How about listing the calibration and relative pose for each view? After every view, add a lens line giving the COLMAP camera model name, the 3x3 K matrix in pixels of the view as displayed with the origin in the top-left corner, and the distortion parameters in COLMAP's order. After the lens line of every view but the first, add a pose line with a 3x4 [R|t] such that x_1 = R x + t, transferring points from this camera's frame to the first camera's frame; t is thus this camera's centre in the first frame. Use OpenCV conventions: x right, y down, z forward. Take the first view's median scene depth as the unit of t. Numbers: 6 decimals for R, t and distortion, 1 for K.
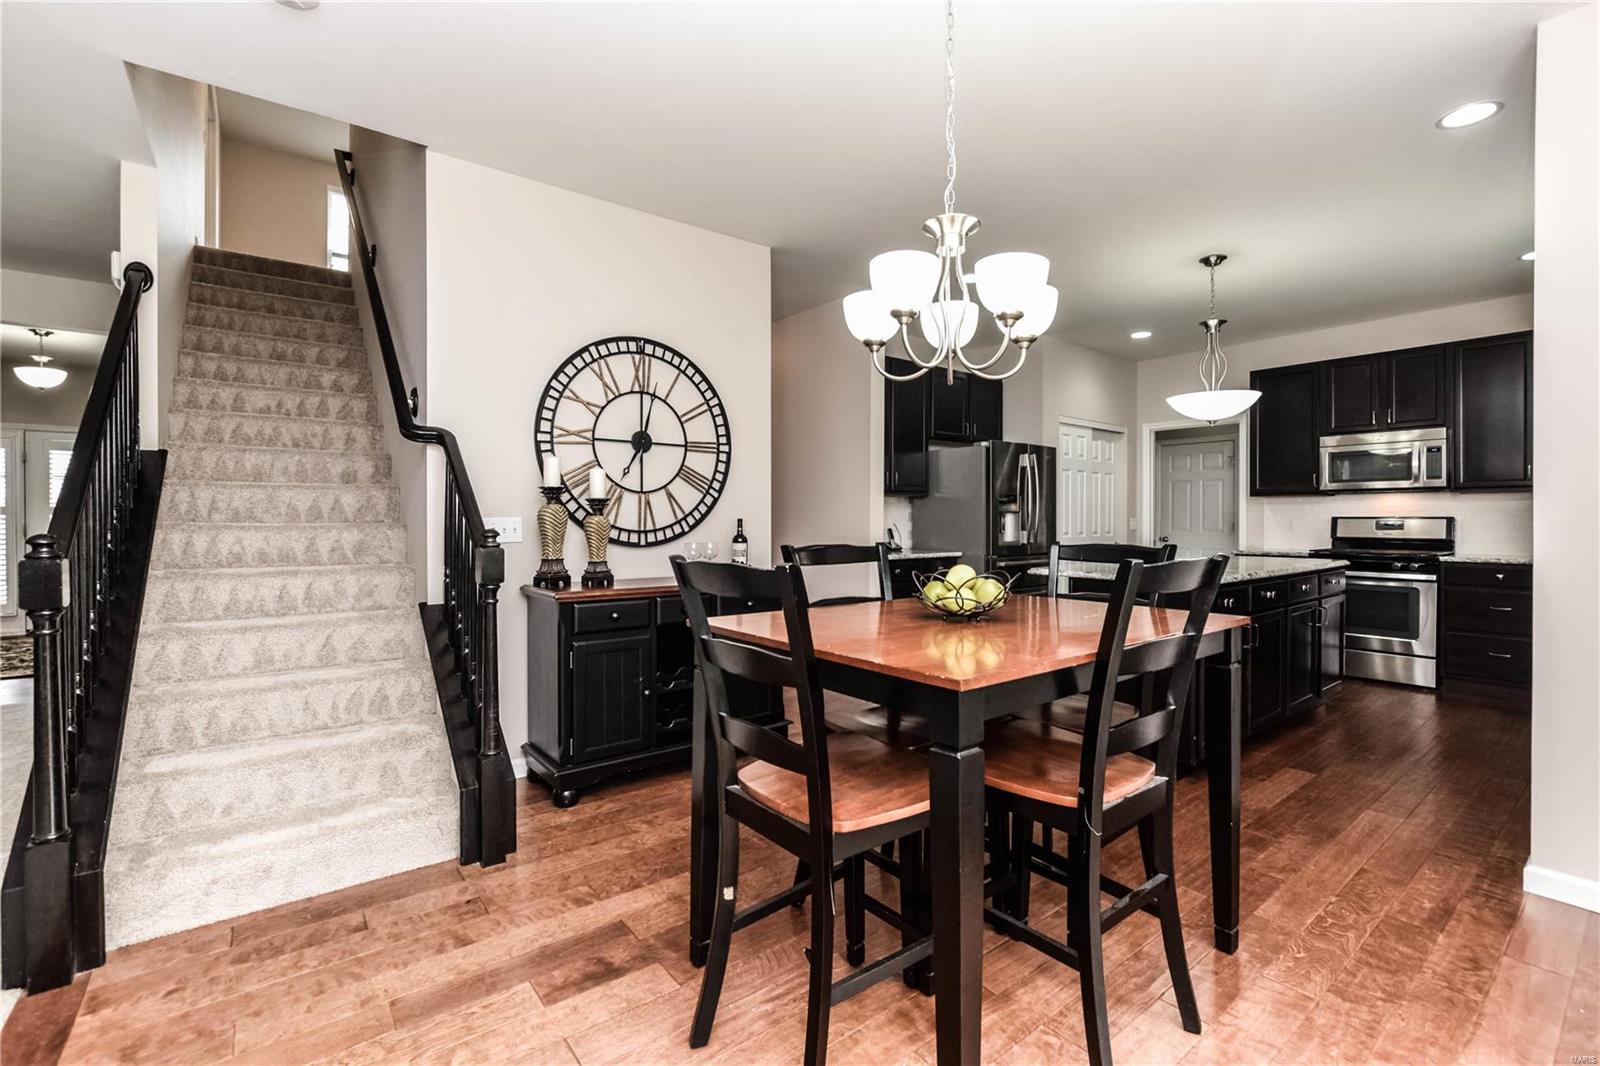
lens RADIAL K [[701.3, 0, 797.1], [0, 701.3, 521.9], [0, 0, 1]] dist [-0.038174, 0.000670]
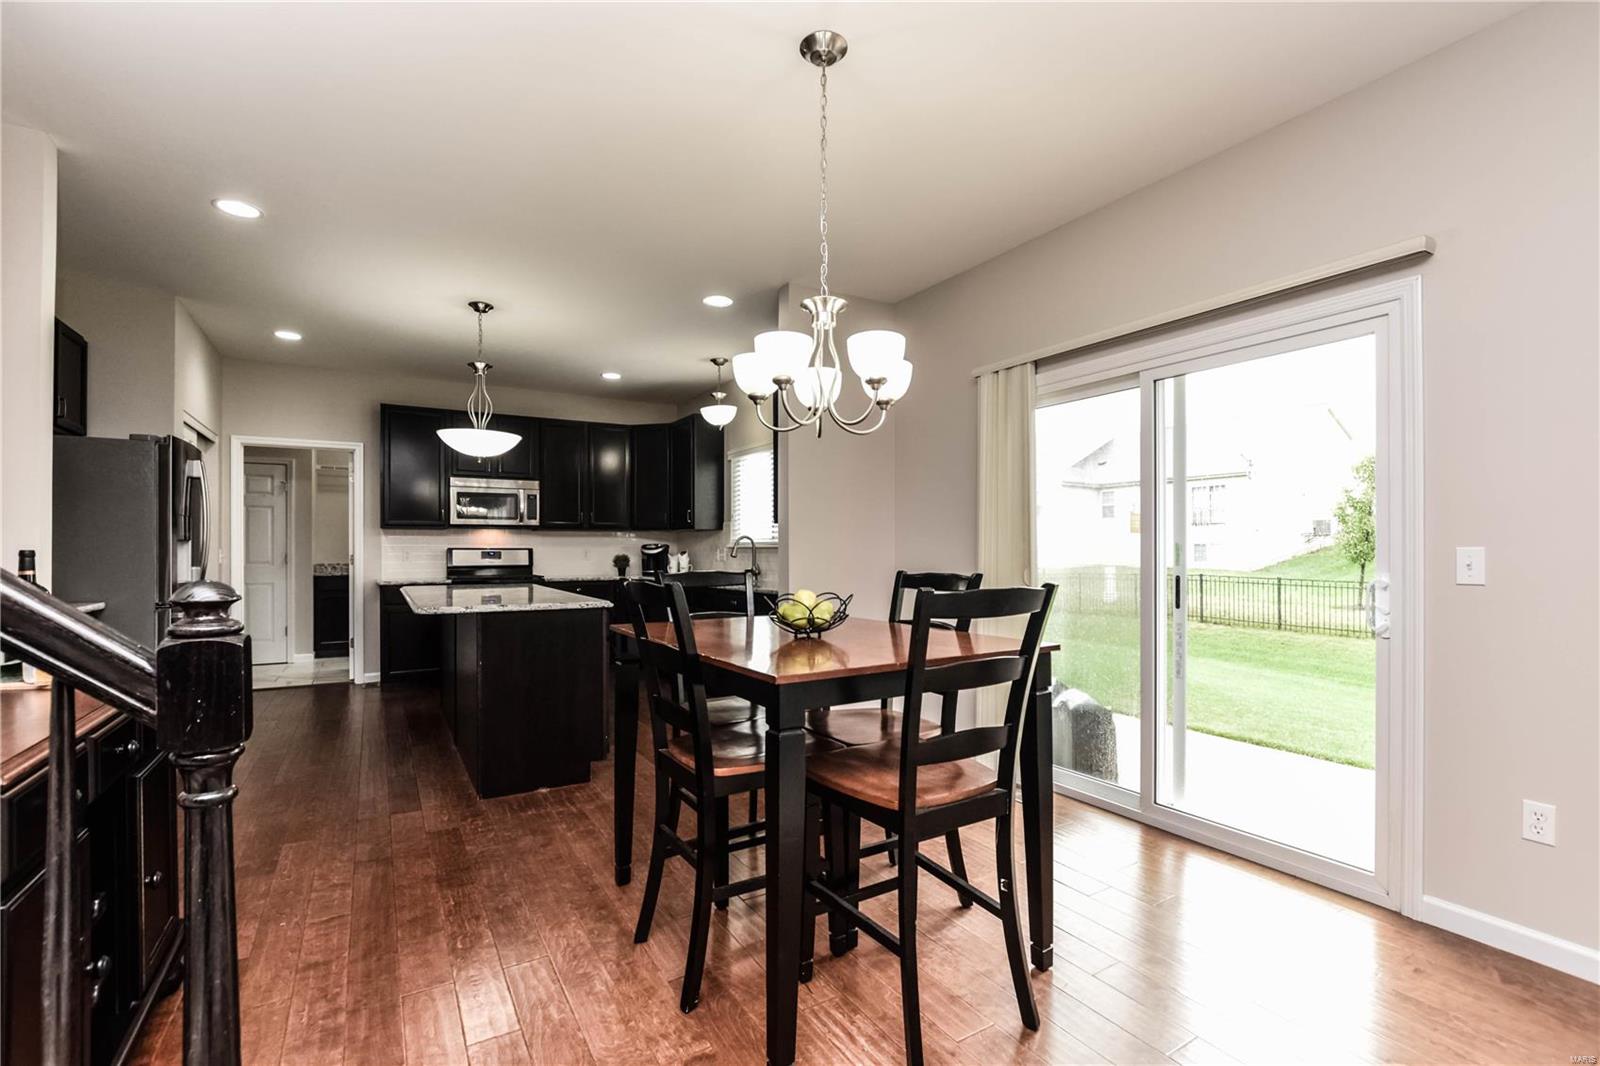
lens RADIAL K [[709.5, 0, 800.2], [0, 709.5, 549.5], [0, 0, 1]] dist [-0.025069, 0.000159]
pose [[0.106151, 0.000808, 0.994350, -0.426907], [0.005777, 0.999982, -0.001430, -0.000103], [-0.994333, 0.005896, 0.106145, 0.394449]]
